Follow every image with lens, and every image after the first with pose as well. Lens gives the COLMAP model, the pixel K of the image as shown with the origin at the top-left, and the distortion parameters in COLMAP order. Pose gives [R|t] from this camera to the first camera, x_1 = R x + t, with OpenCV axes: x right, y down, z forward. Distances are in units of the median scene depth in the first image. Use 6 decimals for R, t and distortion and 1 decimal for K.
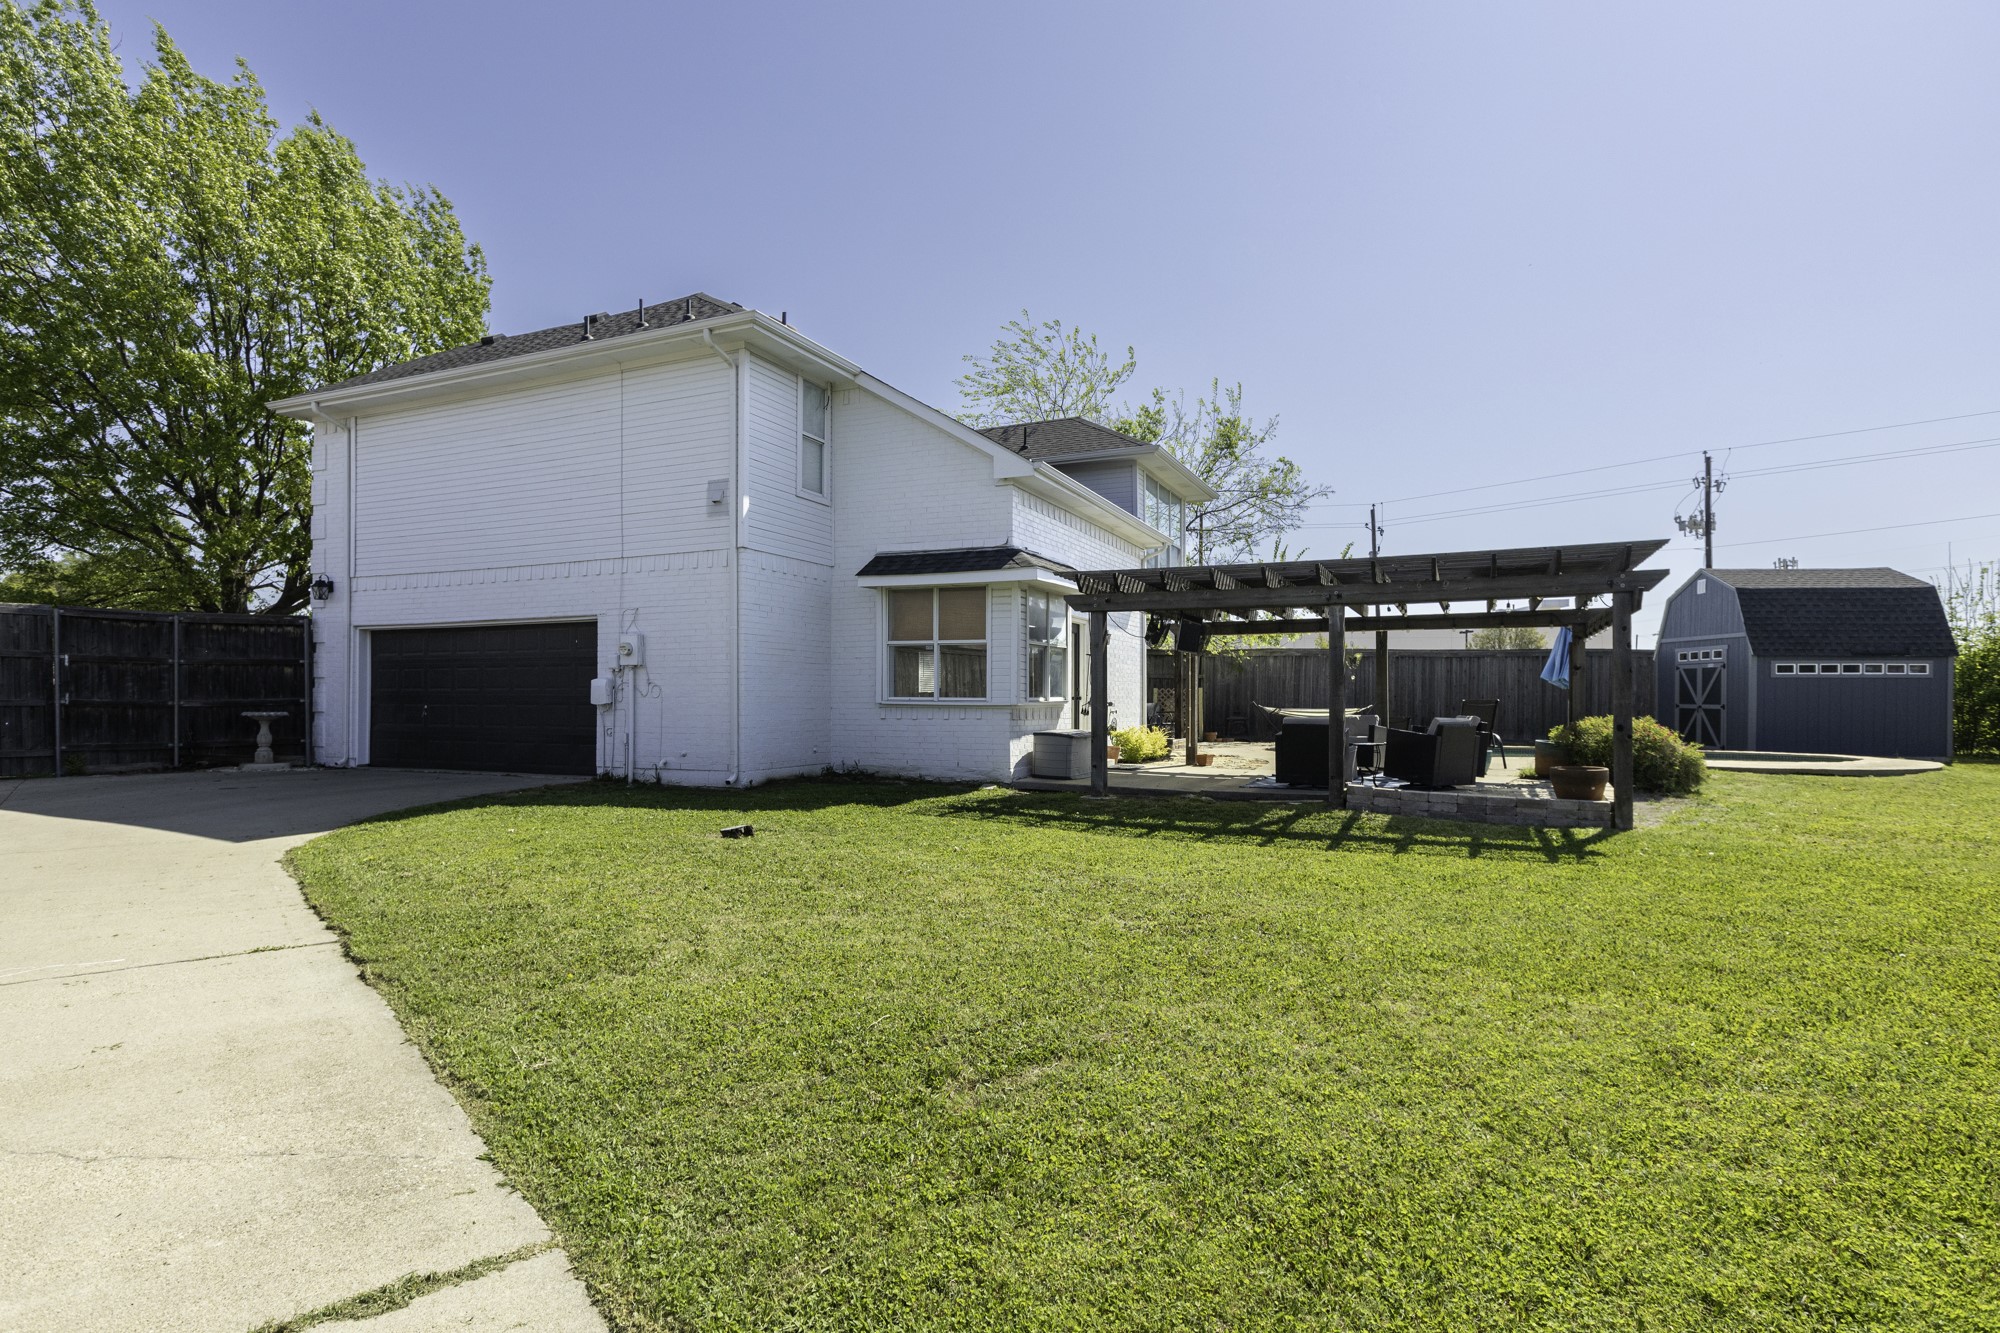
lens RADIAL K [[1001.3, 0, 999.2], [0, 1001.3, 700.8], [0, 0, 1]] dist [0.000232, 0.000158]
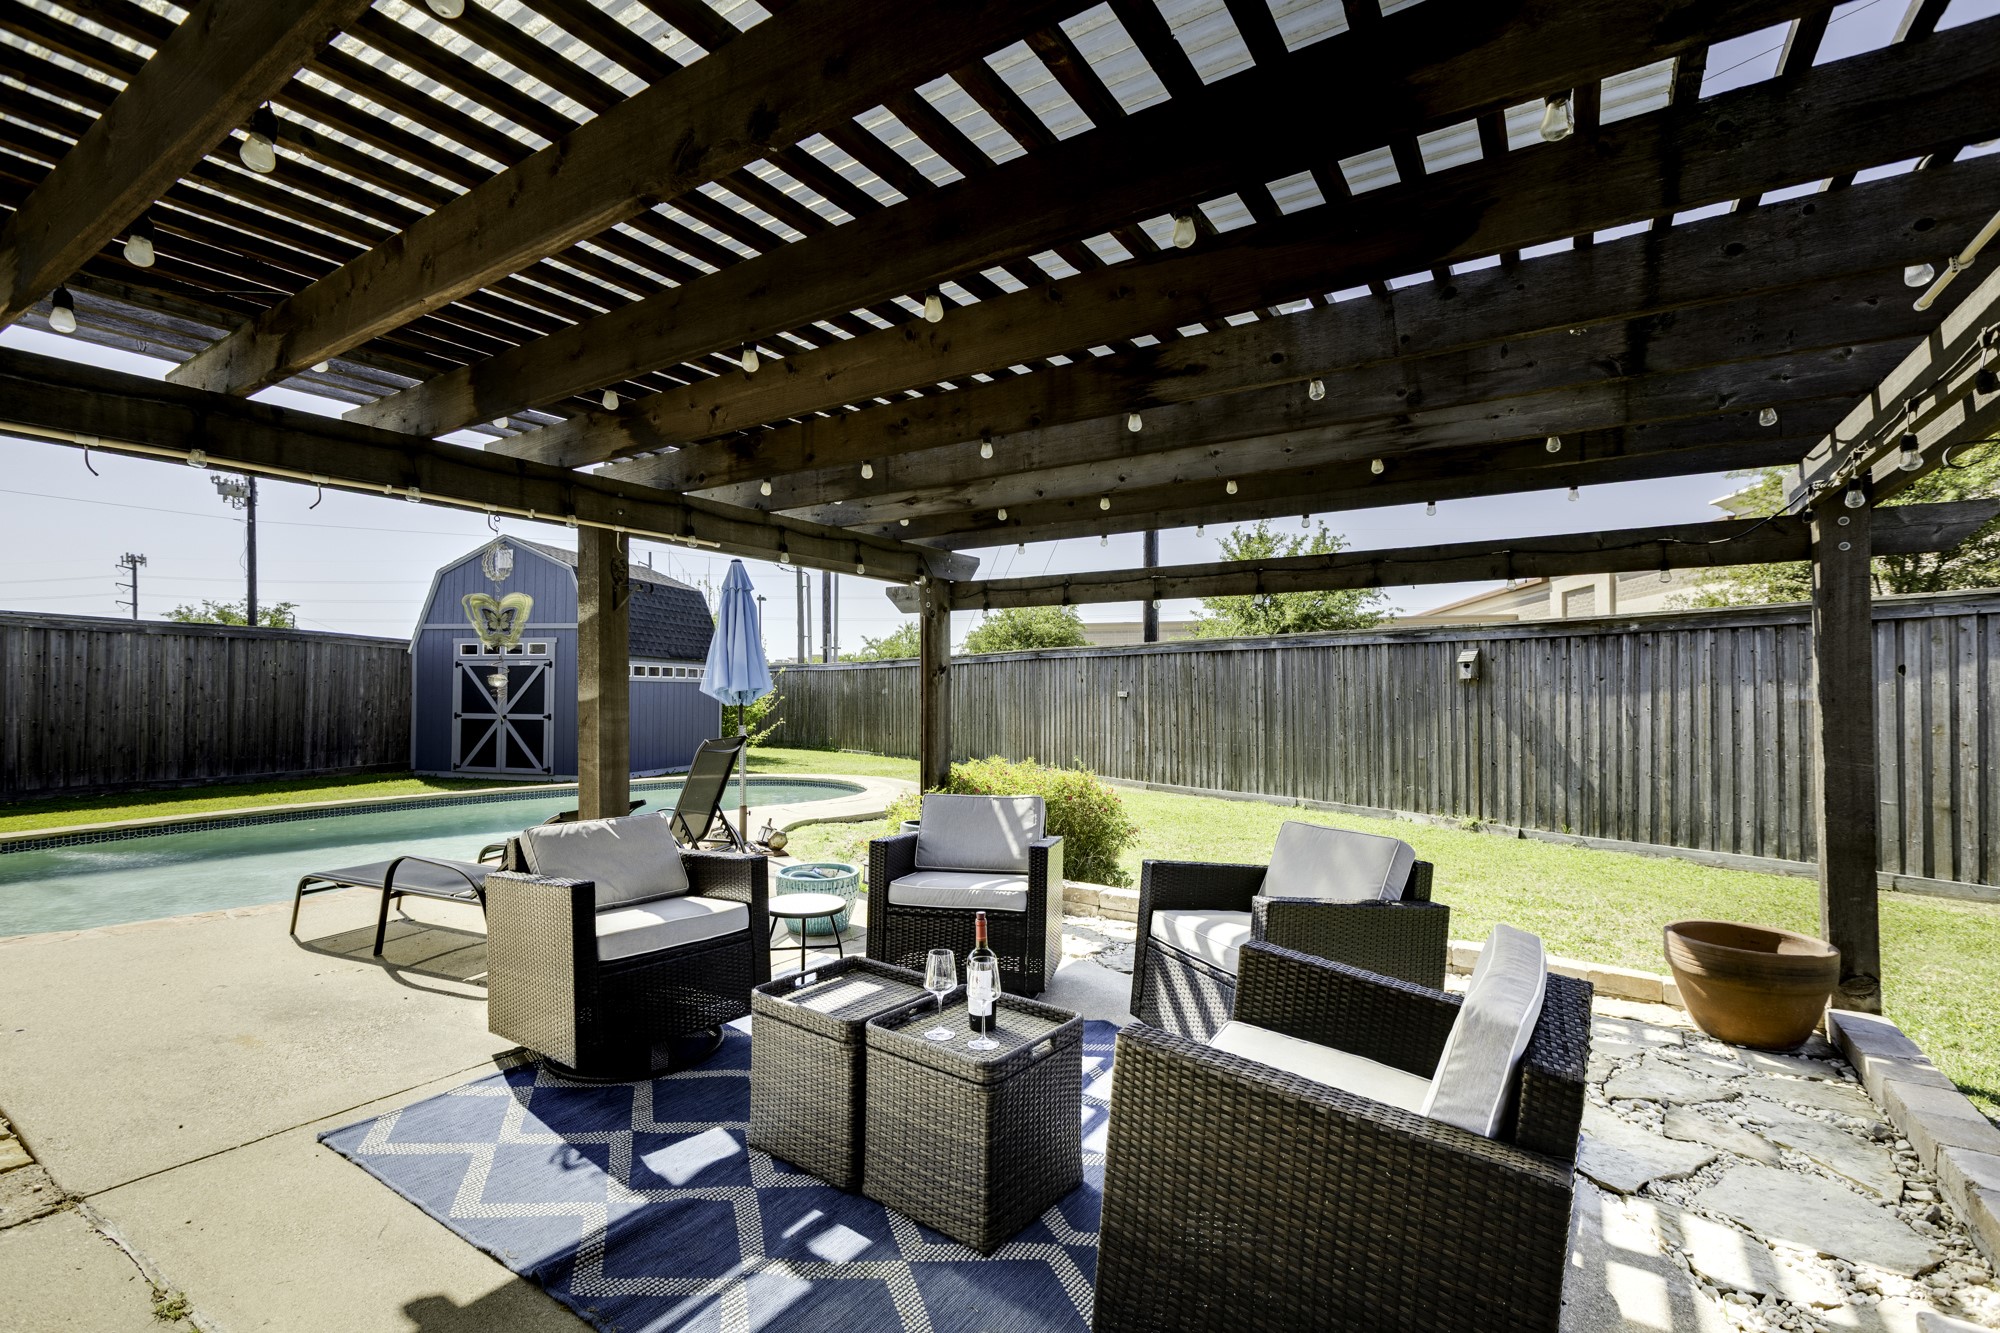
lens RADIAL K [[887.9, 0, 1000.0], [0, 887.9, 666.5], [0, 0, 1]] dist [-0.000654, -0.000147]
pose [[0.157261, 0.020623, 0.987342, 0.086799], [-0.001449, 0.999786, -0.020652, -0.018496], [-0.987556, 0.001817, 0.157257, 0.516019]]
